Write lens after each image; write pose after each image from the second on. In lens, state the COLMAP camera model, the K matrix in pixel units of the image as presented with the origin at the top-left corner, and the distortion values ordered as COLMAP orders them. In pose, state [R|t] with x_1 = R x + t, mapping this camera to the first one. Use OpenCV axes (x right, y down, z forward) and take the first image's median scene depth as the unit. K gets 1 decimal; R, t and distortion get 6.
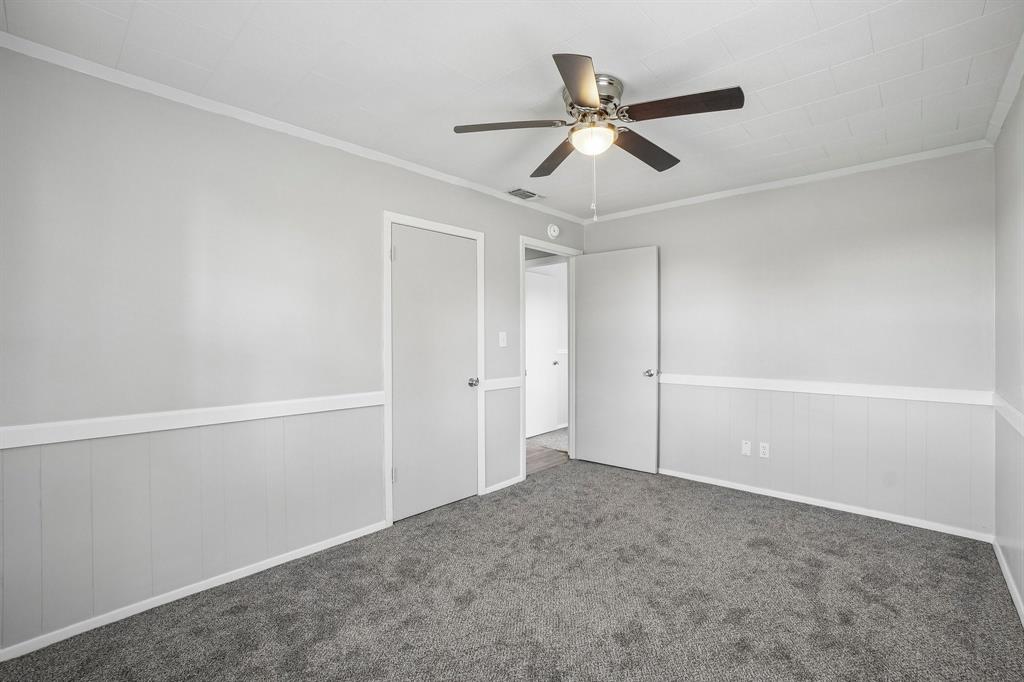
lens RADIAL K [[450.7, 0, 504.3], [0, 450.7, 340.9], [0, 0, 1]] dist [-0.064817, 0.022876]
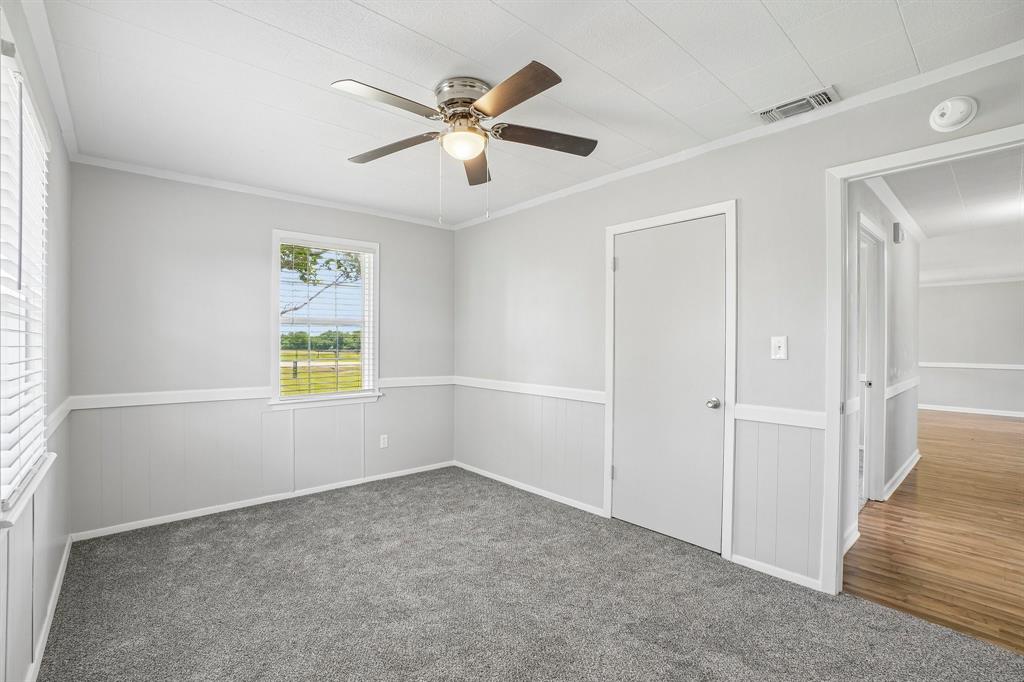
lens RADIAL K [[450.7, 0, 504.3], [0, 450.7, 340.9], [0, 0, 1]] dist [-0.064817, 0.022876]
pose [[-0.083200, 0.006908, -0.996509, 0.789143], [-0.008037, 0.999939, 0.007602, -0.017733], [0.996500, 0.008642, -0.083139, 0.788549]]
